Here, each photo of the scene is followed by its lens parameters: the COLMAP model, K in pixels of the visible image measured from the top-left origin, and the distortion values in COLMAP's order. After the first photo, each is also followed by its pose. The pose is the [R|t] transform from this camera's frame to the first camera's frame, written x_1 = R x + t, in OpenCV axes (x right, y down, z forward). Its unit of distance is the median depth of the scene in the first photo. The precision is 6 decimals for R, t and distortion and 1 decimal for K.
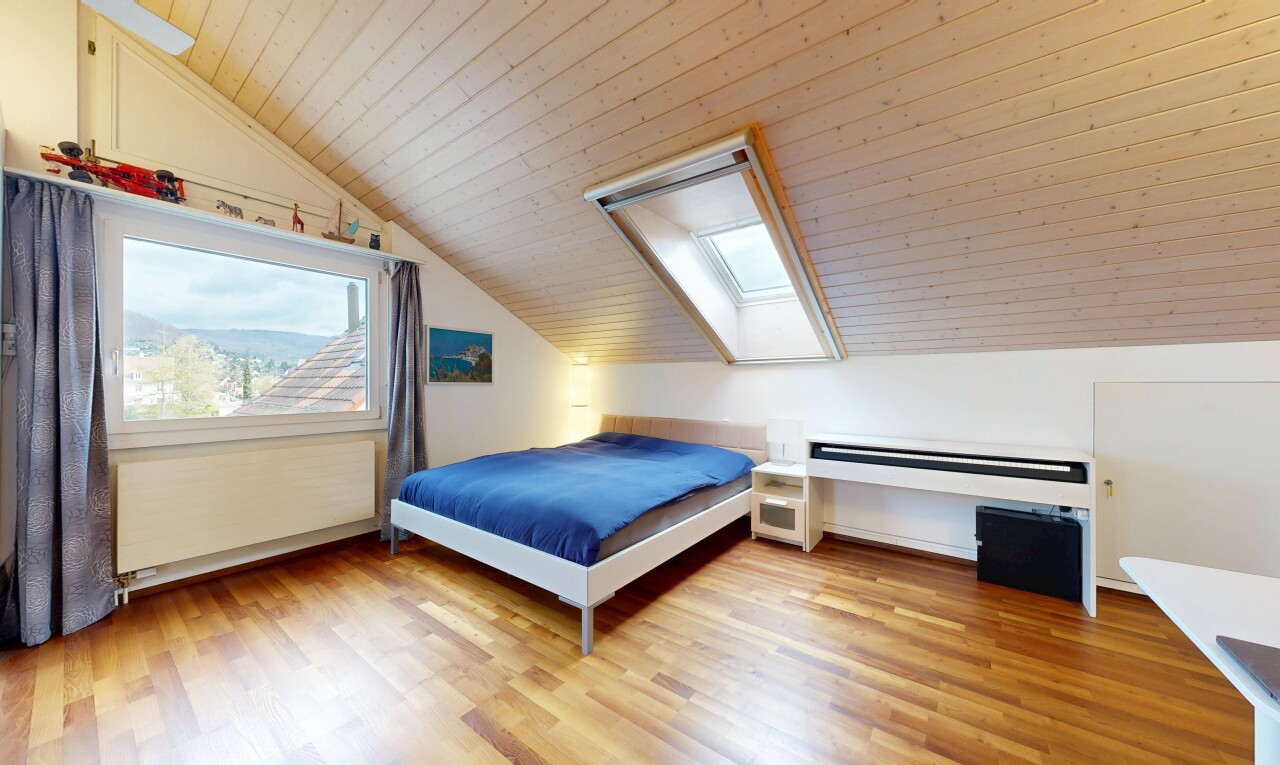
lens RADIAL K [[429.7, 0, 638.0], [0, 429.7, 384.1], [0, 0, 1]] dist [-0.000098, 0.000023]
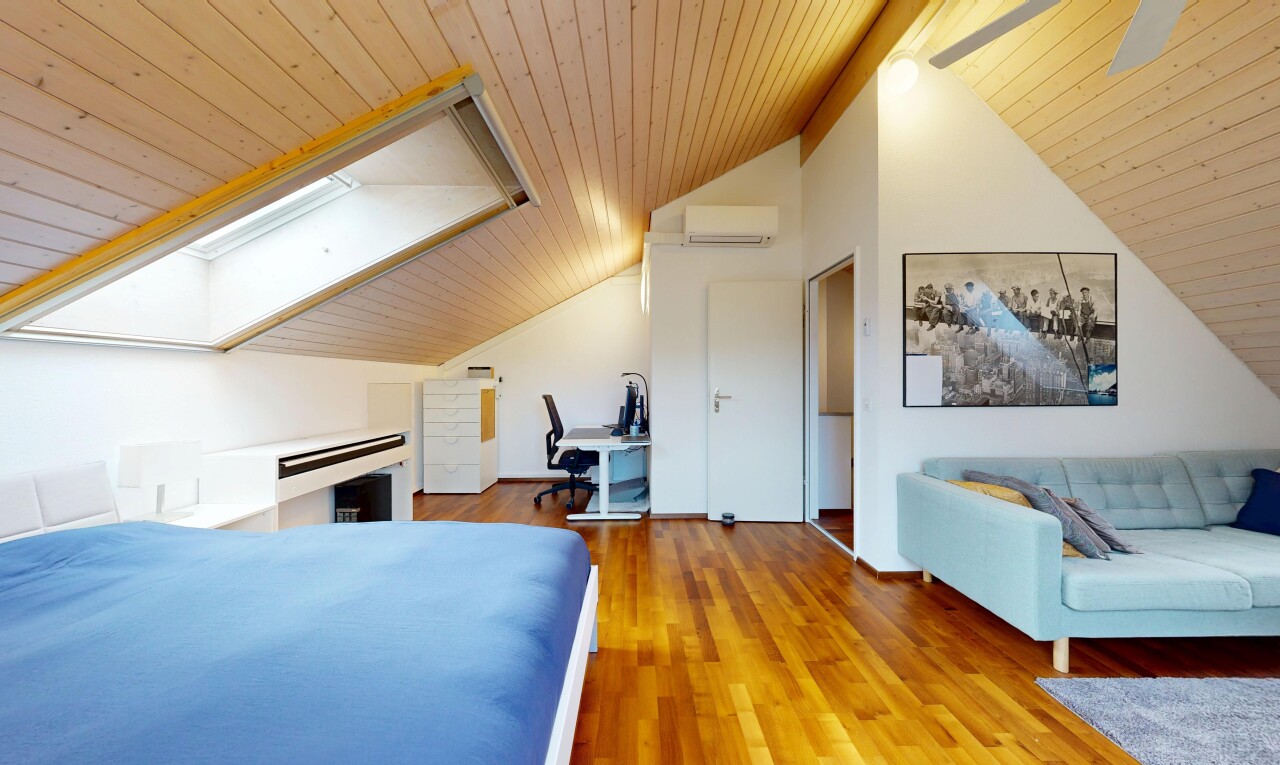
lens RADIAL K [[429.7, 0, 638.8], [0, 429.7, 384.4], [0, 0, 1]] dist [-0.000098, 0.000023]
pose [[-0.611808, 0.003230, 0.790999, -0.526323], [-0.000597, 0.999989, -0.004546, 0.002027], [-0.791006, -0.003253, -0.611800, 0.821225]]
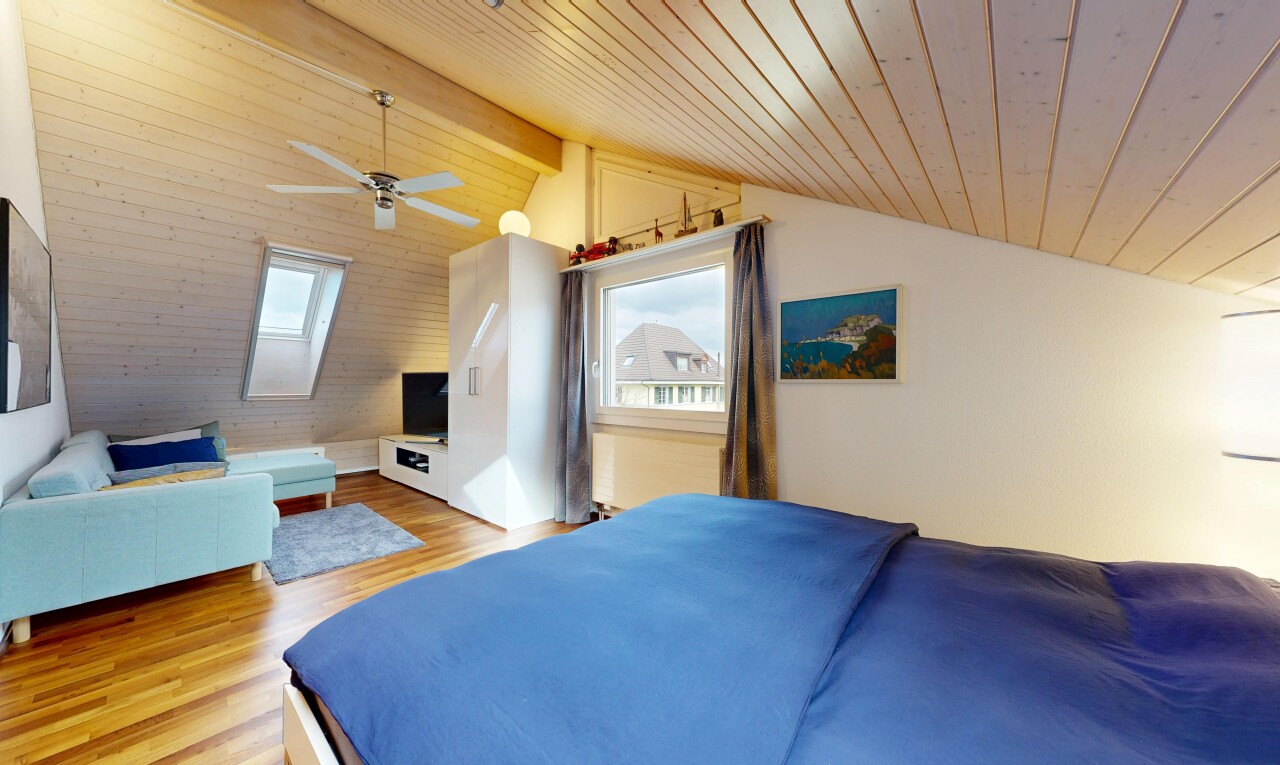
lens RADIAL K [[429.7, 0, 639.0], [0, 429.7, 383.4], [0, 0, 1]] dist [-0.000098, 0.000023]
pose [[-0.073983, -0.000315, -0.997259, 0.241075], [0.000915, 1.000000, -0.000384, 0.001702], [0.997259, -0.000940, -0.073983, 0.820327]]
